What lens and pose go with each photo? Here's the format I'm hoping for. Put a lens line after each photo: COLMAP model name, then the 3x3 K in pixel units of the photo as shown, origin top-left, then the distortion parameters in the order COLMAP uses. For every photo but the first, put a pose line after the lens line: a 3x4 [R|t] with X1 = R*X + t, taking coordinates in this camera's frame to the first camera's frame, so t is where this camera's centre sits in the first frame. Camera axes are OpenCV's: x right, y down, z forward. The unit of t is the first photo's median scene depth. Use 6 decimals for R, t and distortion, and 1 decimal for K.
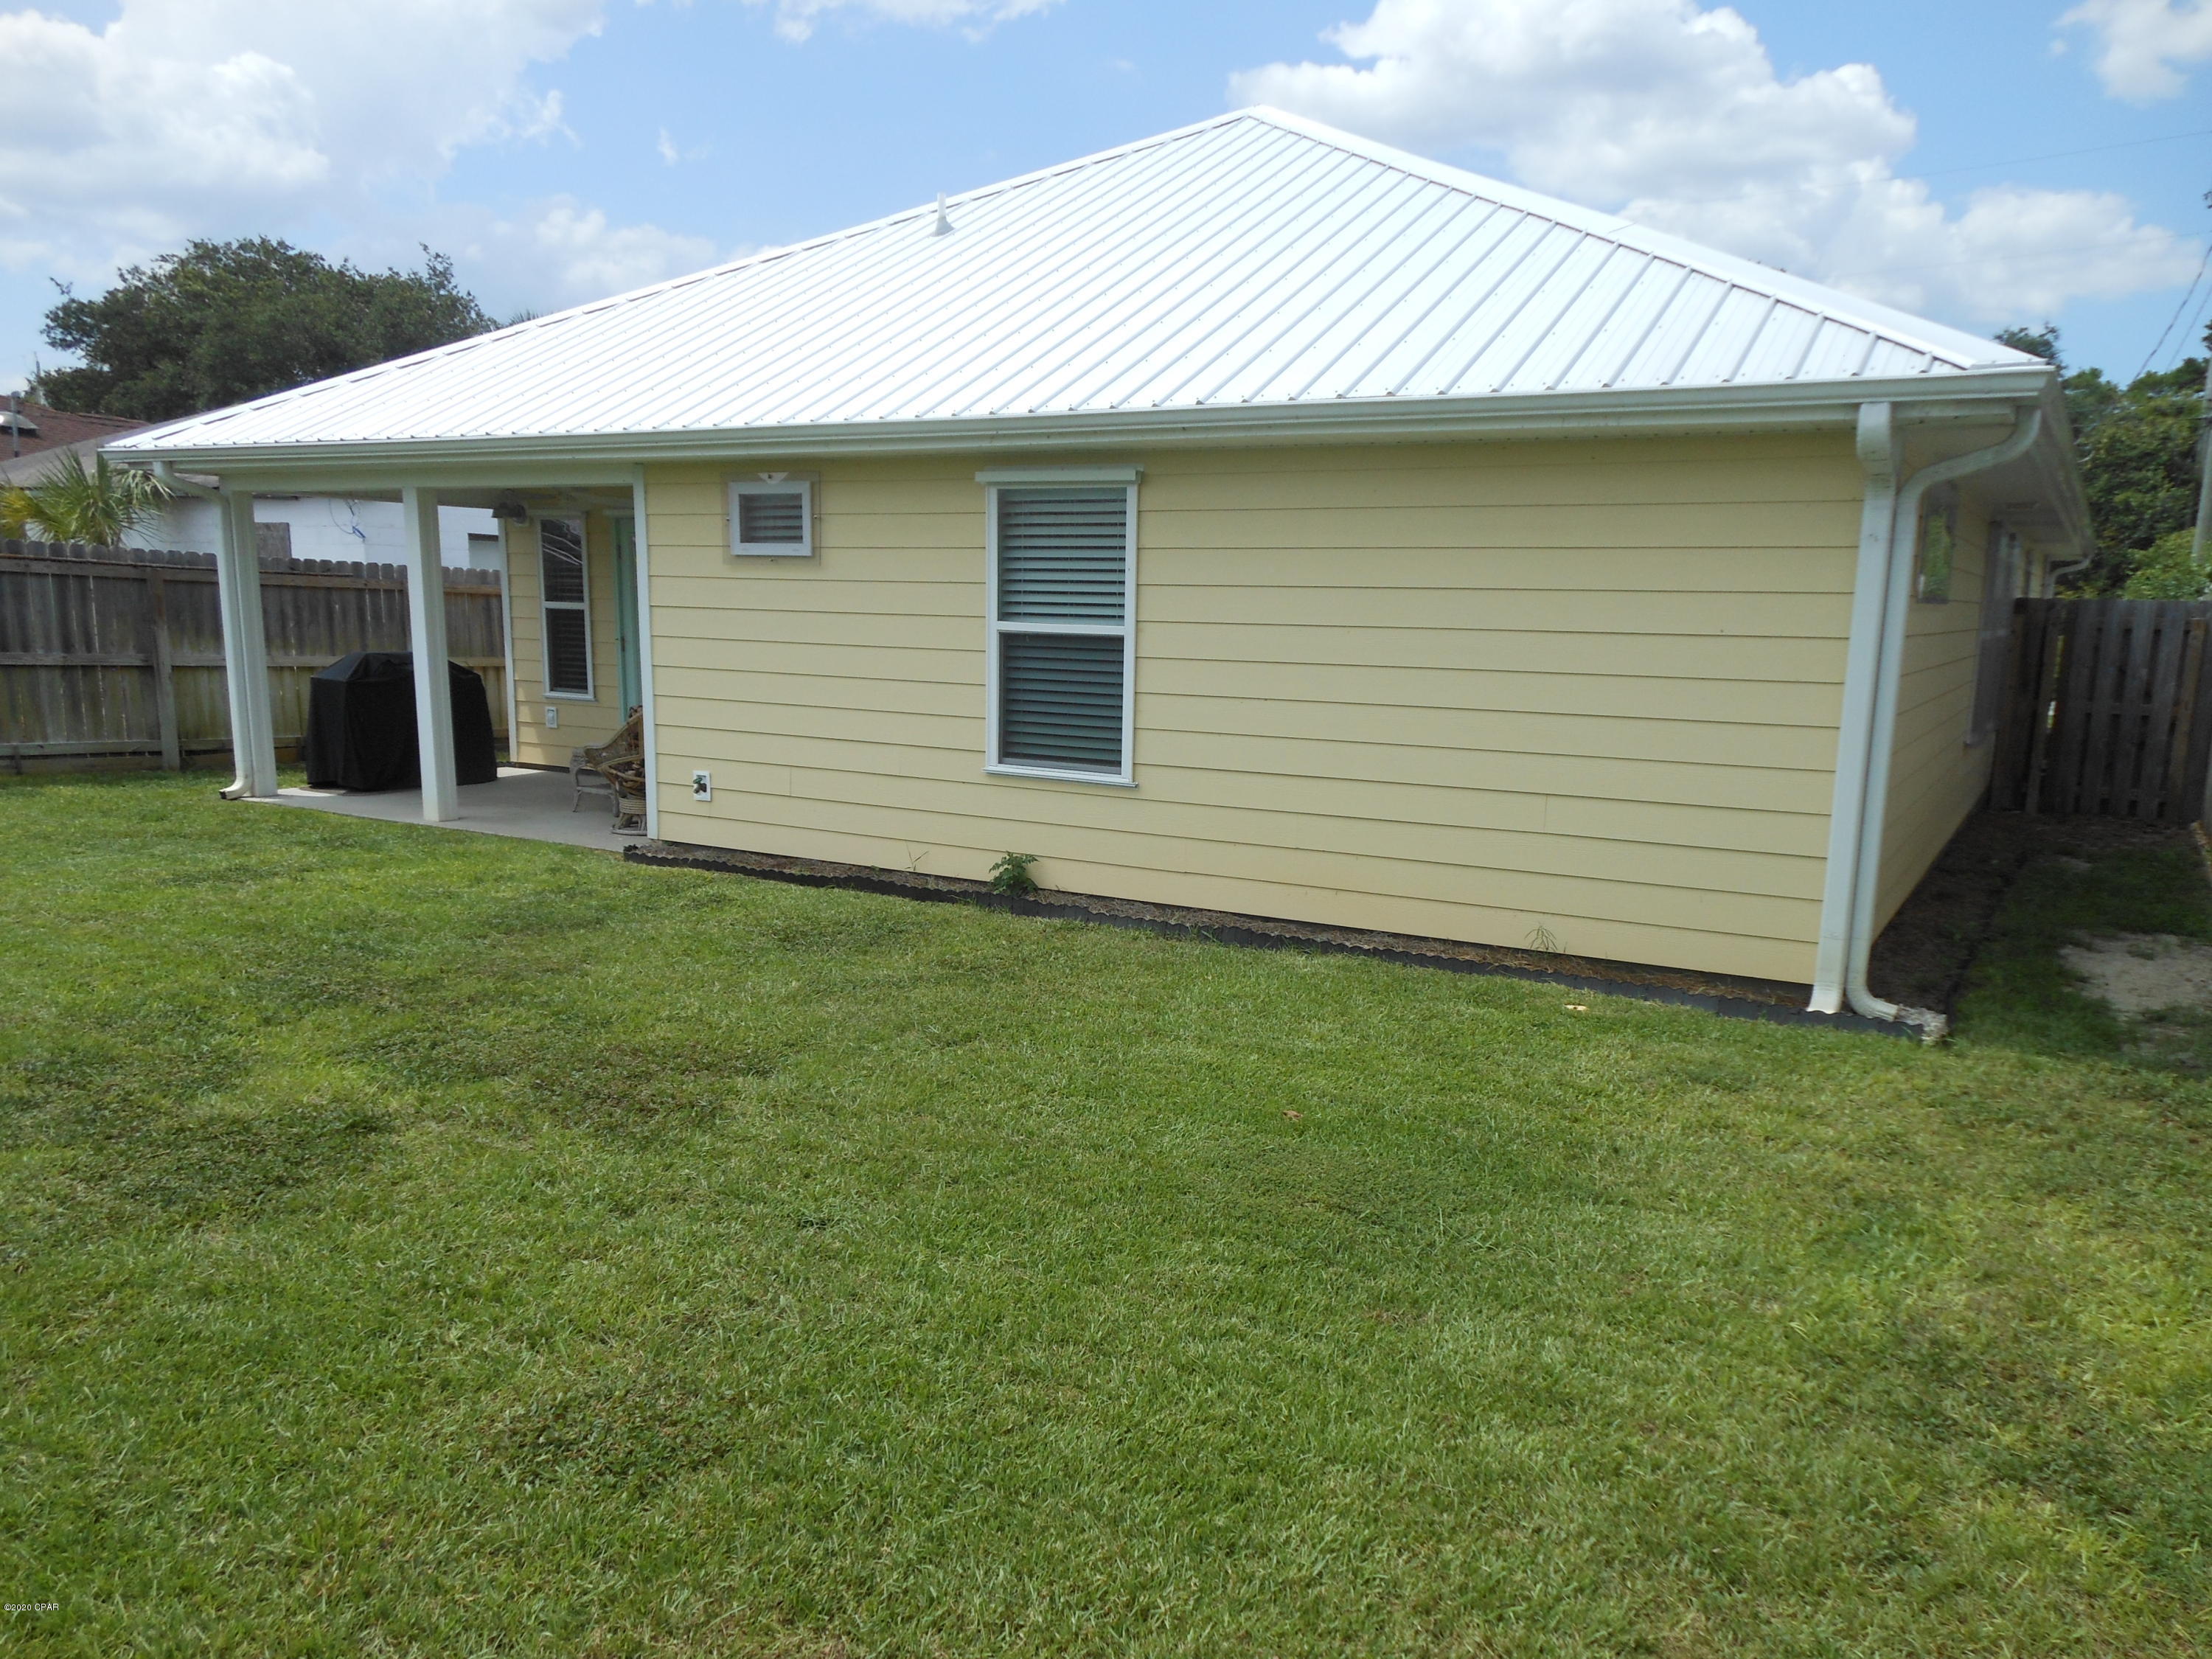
lens RADIAL K [[1641.2, 0, 1112.9], [0, 1641.2, 901.2], [0, 0, 1]] dist [0.017357, -0.019709]
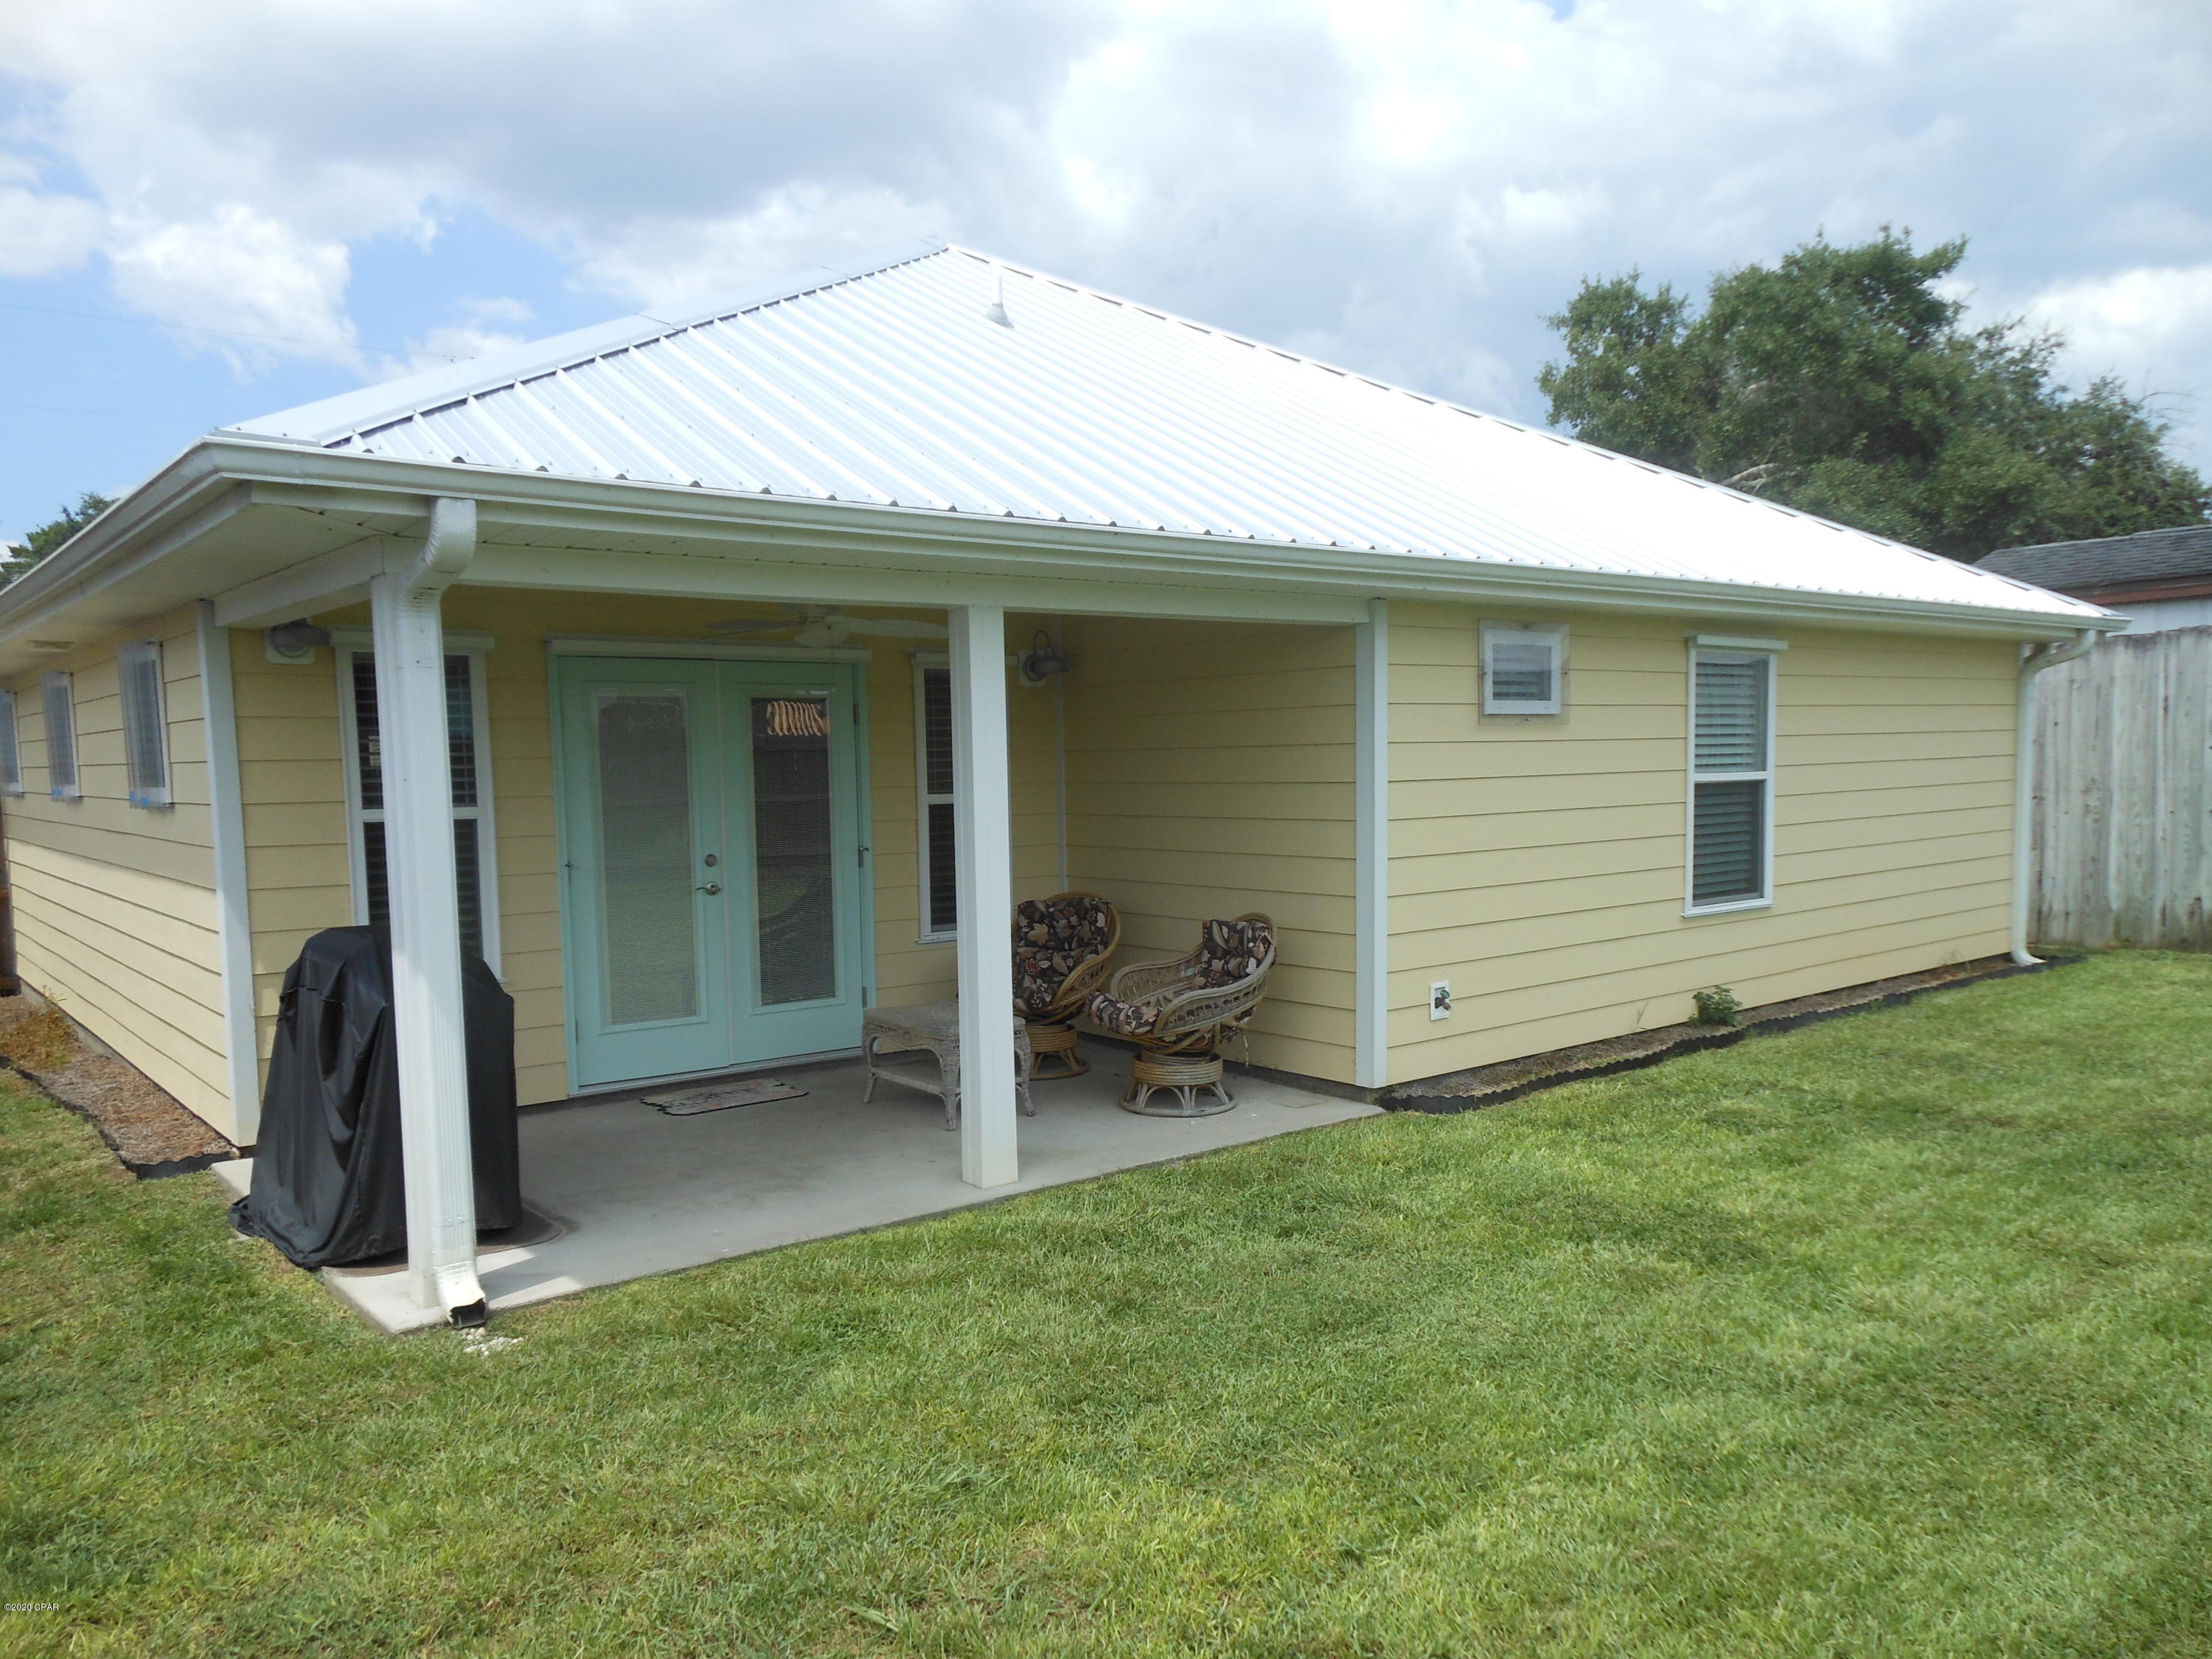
lens RADIAL K [[1641.2, 0, 1112.9], [0, 1641.2, 901.2], [0, 0, 1]] dist [0.017357, -0.019709]
pose [[0.331275, -0.108179, 0.937312, -1.196786], [0.200316, 0.978823, 0.042172, -0.209480], [-0.922025, 0.173788, 0.345930, 0.992473]]
